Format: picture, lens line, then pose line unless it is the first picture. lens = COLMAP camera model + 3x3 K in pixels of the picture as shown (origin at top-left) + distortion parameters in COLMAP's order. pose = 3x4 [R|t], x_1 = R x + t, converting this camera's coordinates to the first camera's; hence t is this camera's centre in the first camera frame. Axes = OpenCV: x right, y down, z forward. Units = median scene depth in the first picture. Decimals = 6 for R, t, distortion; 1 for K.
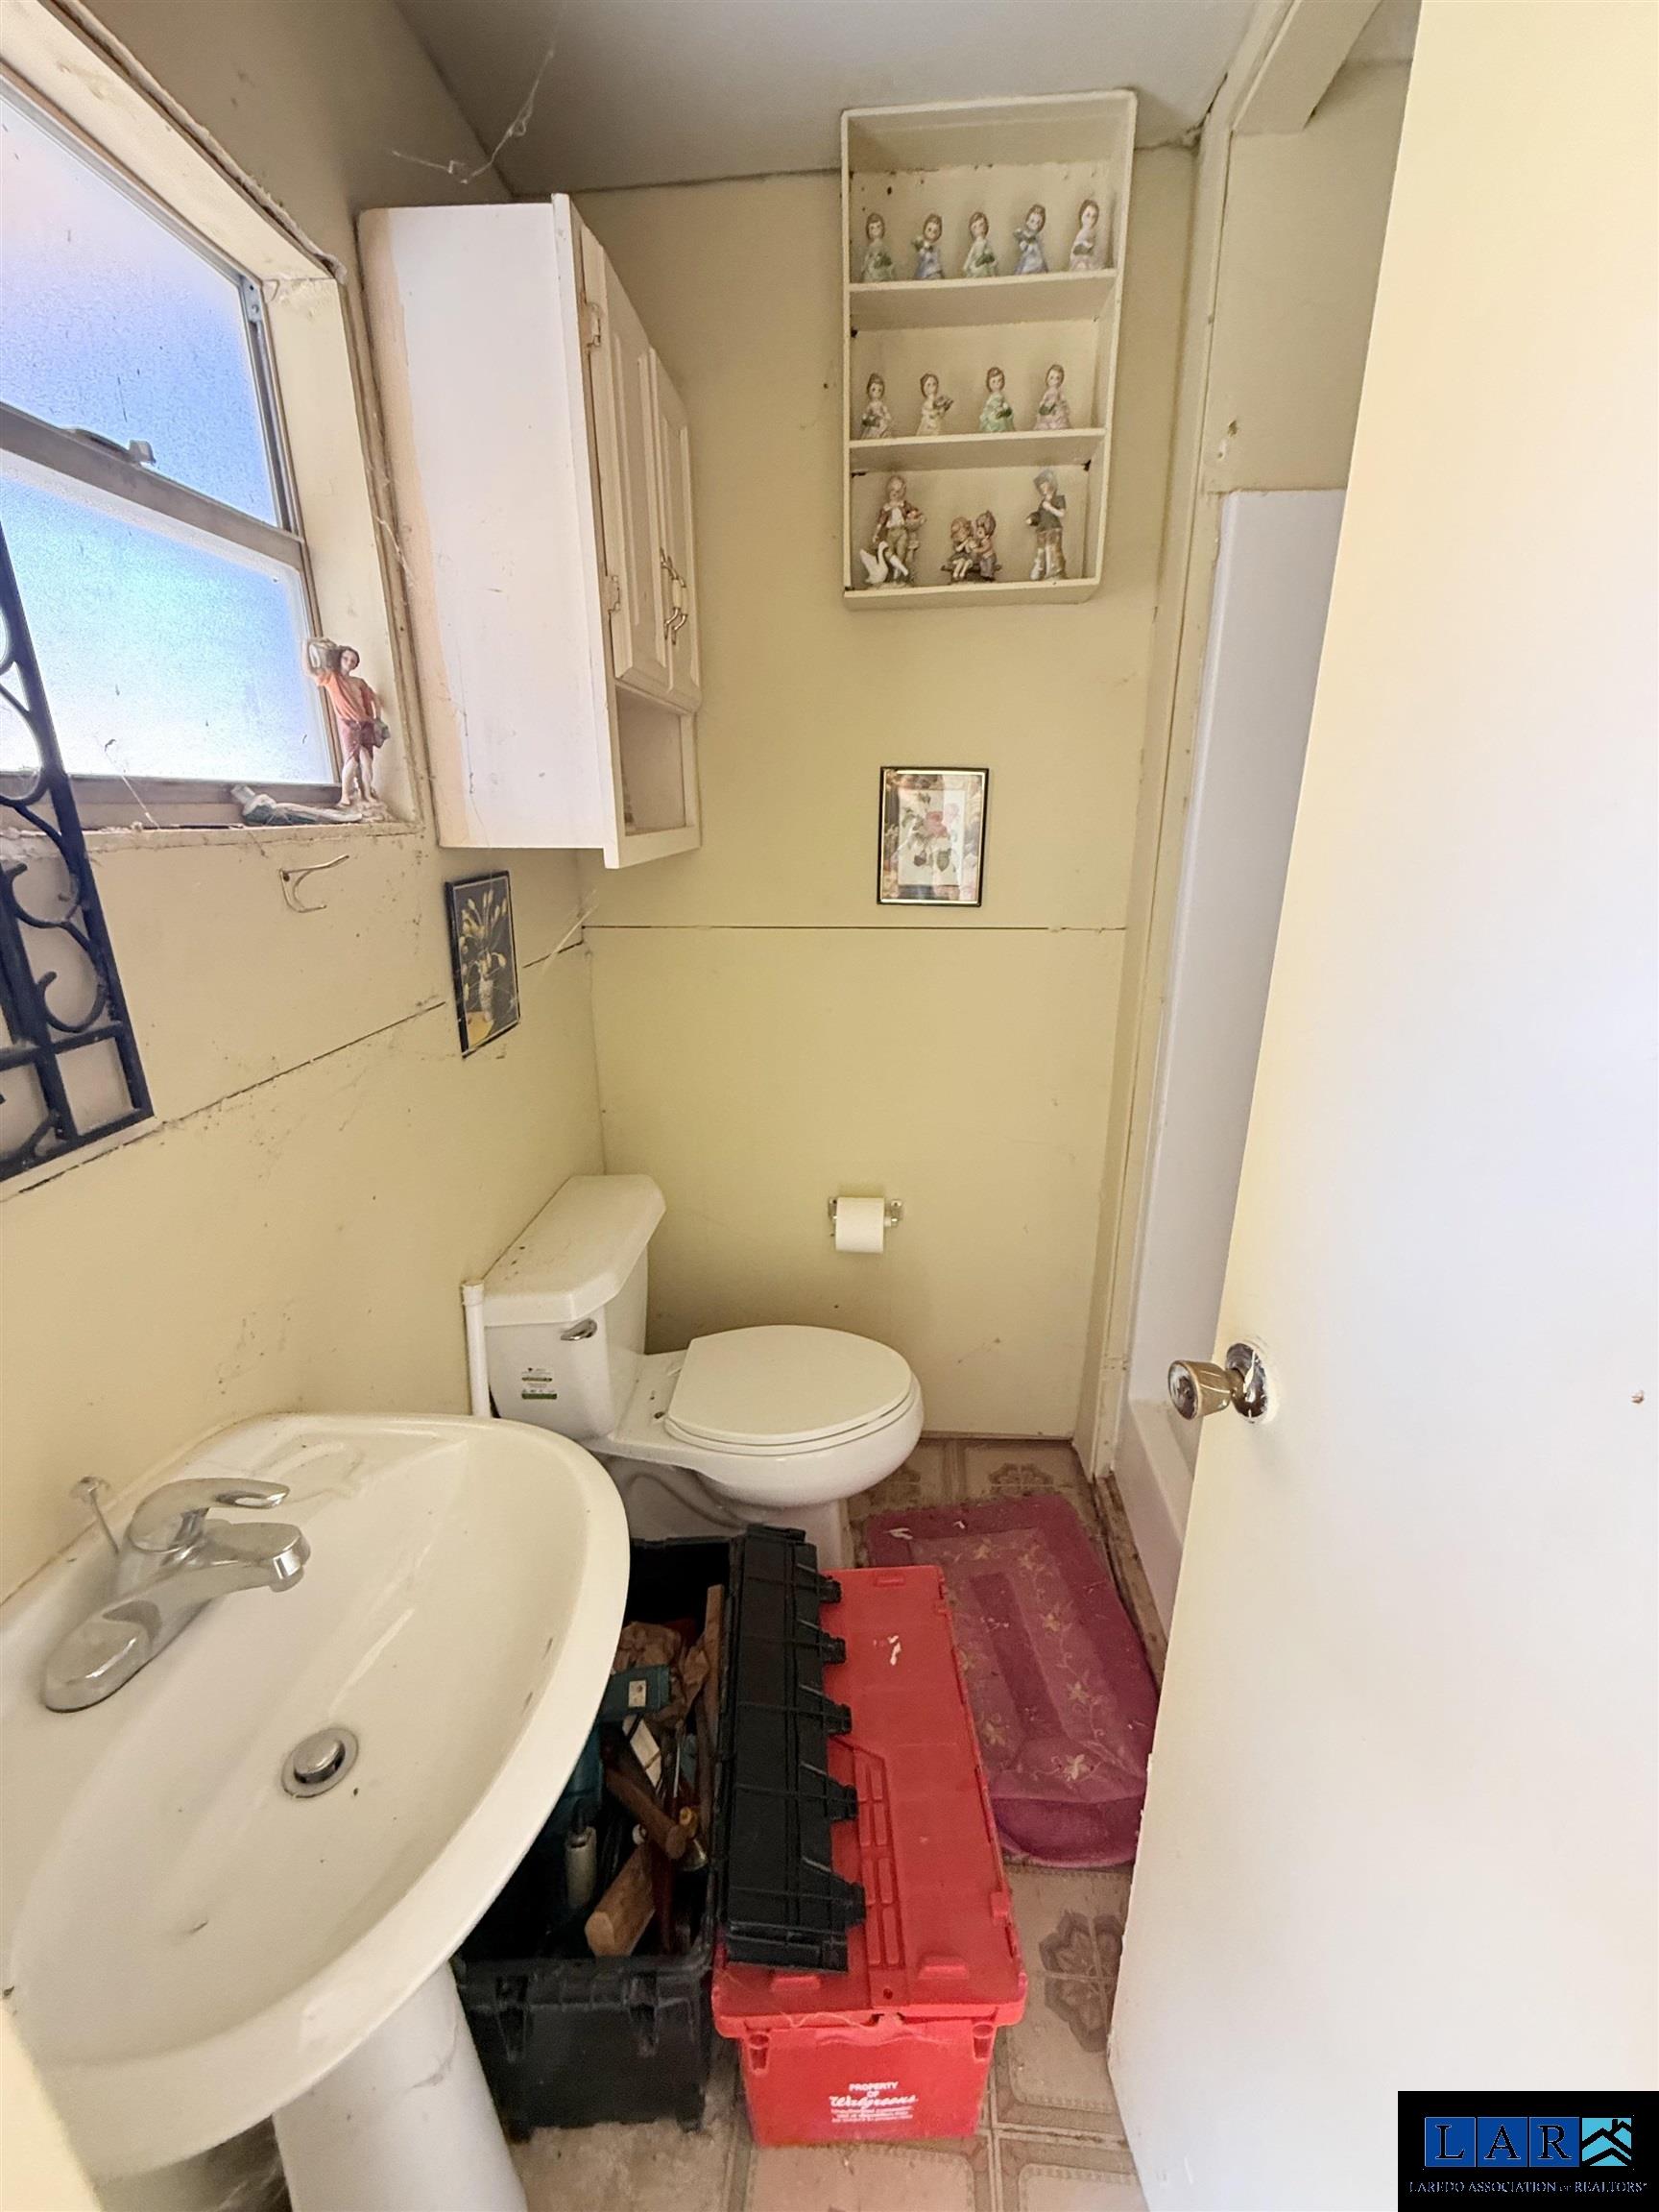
lens RADIAL K [[886.9, 0, 829.0], [0, 886.9, 1100.6], [0, 0, 1]] dist [0.000902, -0.000324]
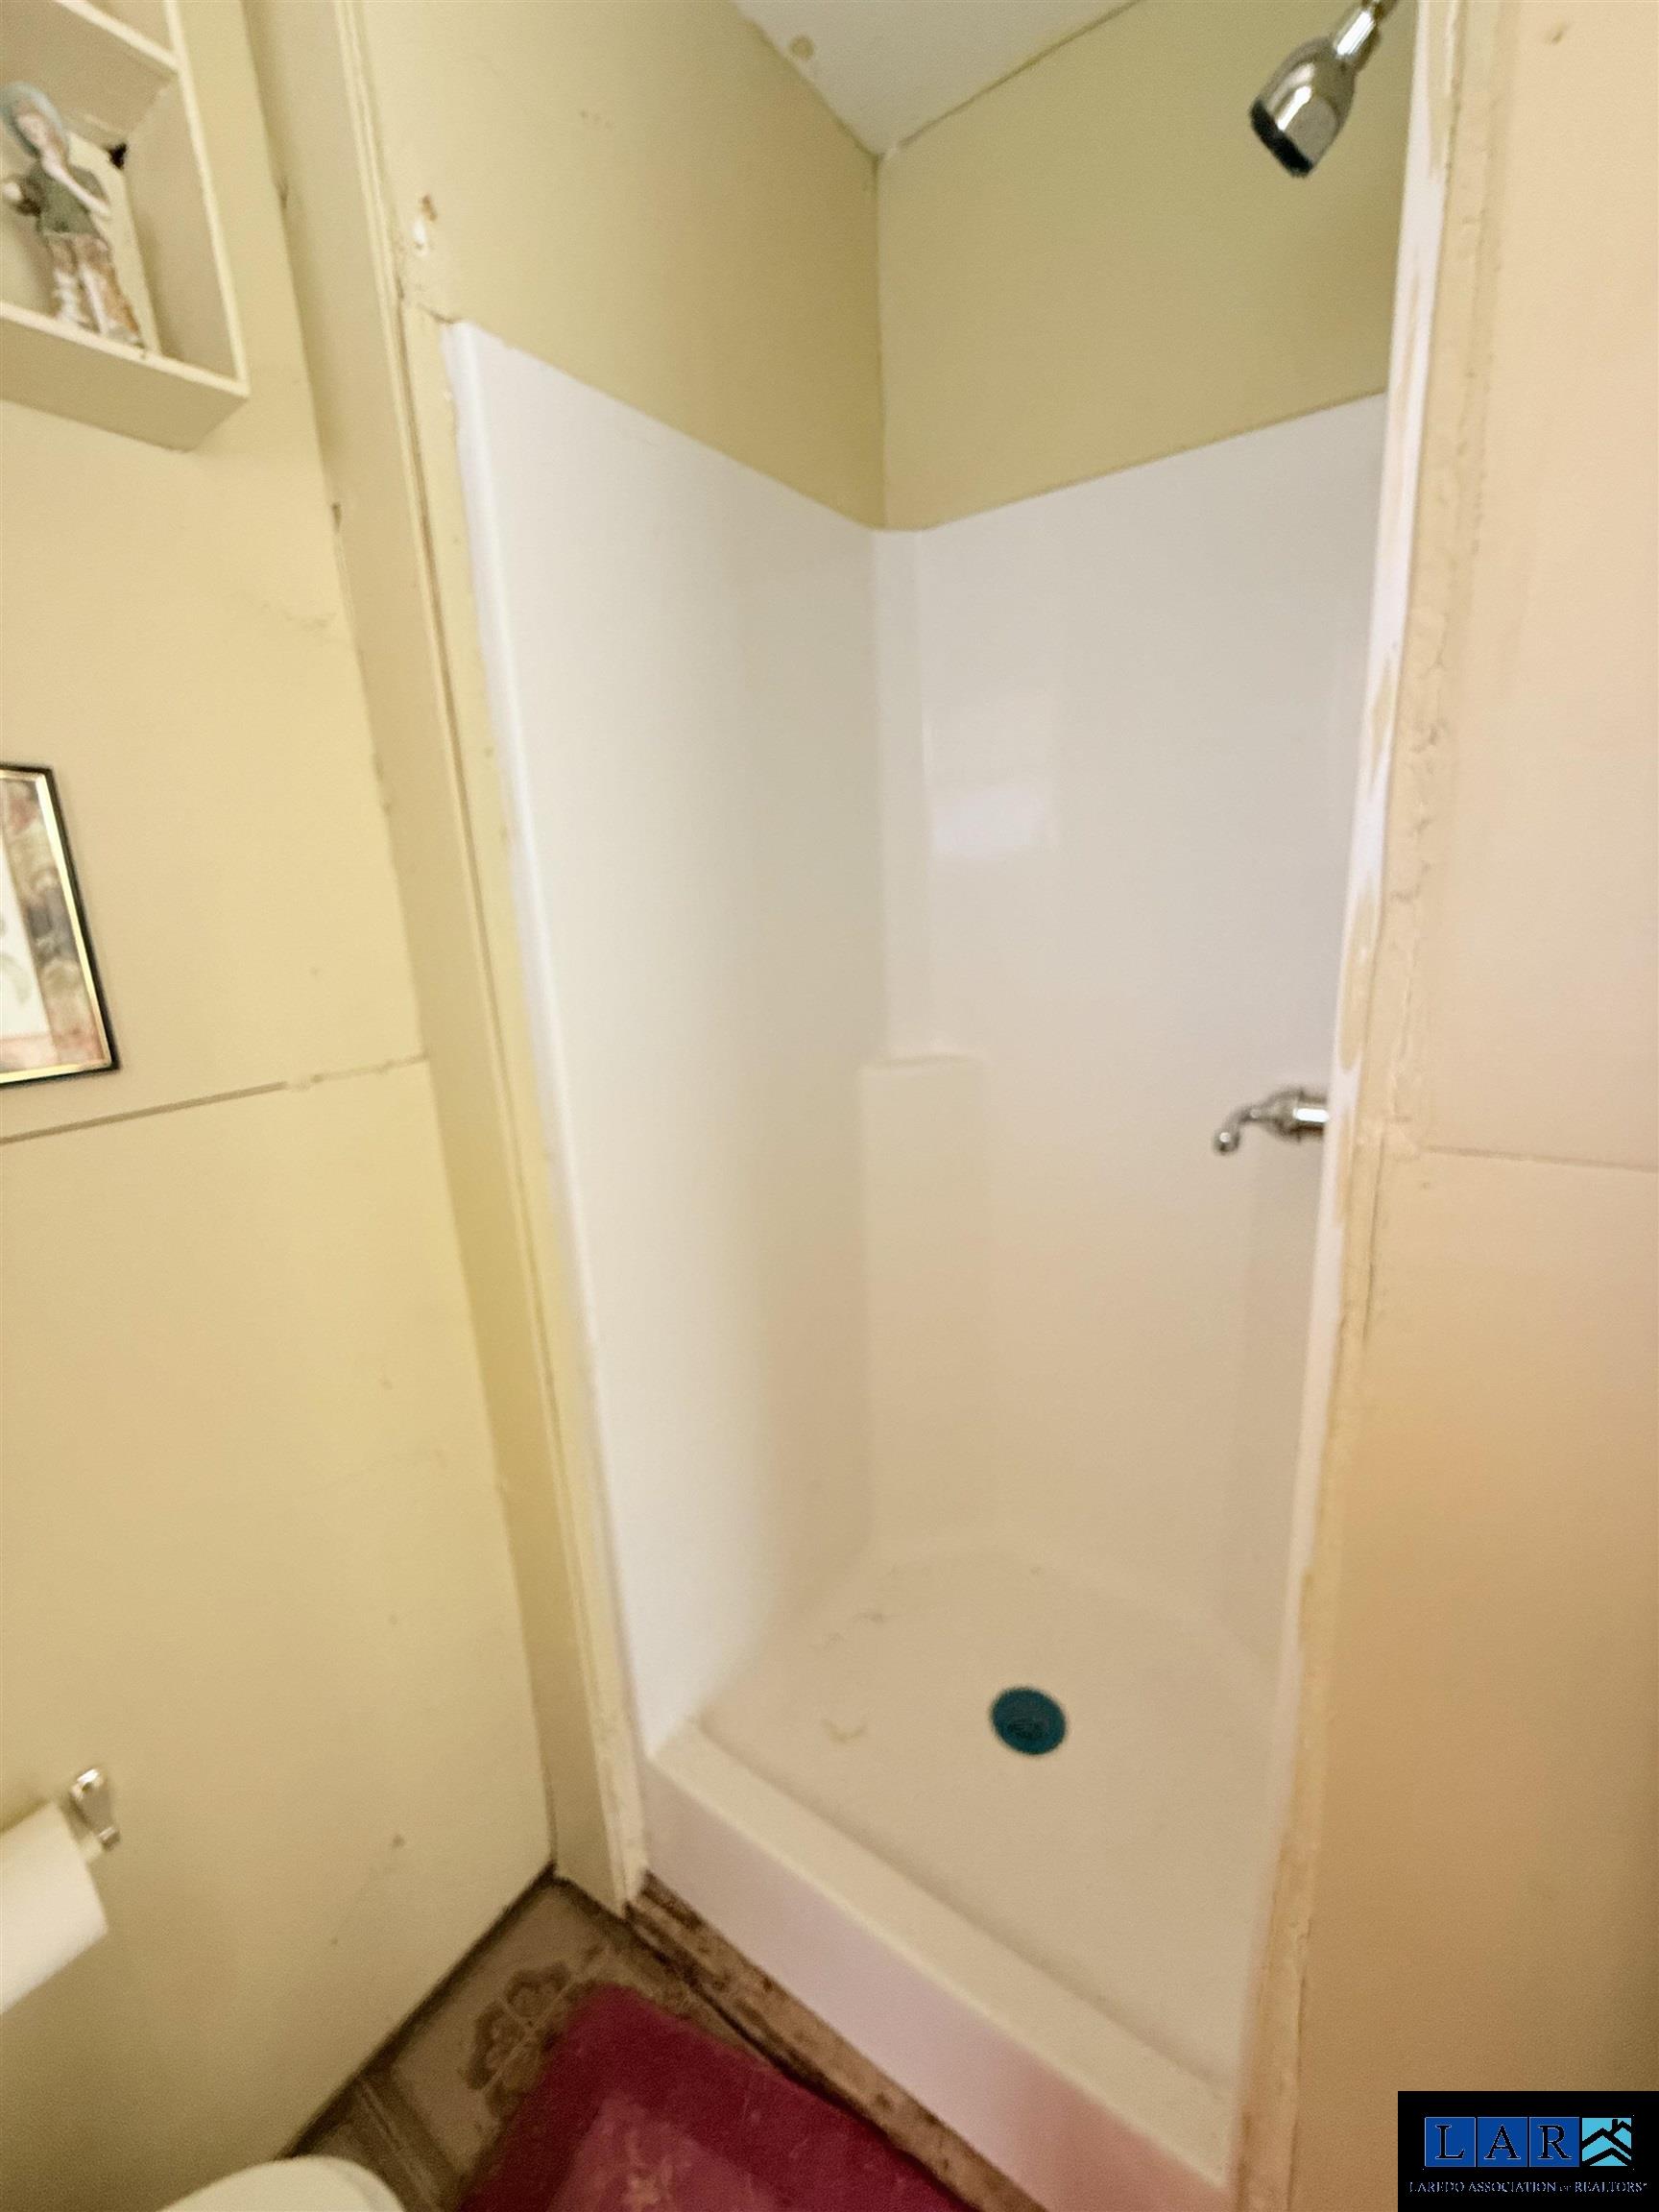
lens RADIAL K [[886.9, 0, 829.0], [0, 886.9, 1100.6], [0, 0, 1]] dist [0.000902, -0.000324]
pose [[0.517004, -0.224579, 0.825997, -0.017080], [0.319668, 0.945810, 0.057070, -0.104473], [-0.794052, 0.234539, 0.560778, 0.418666]]
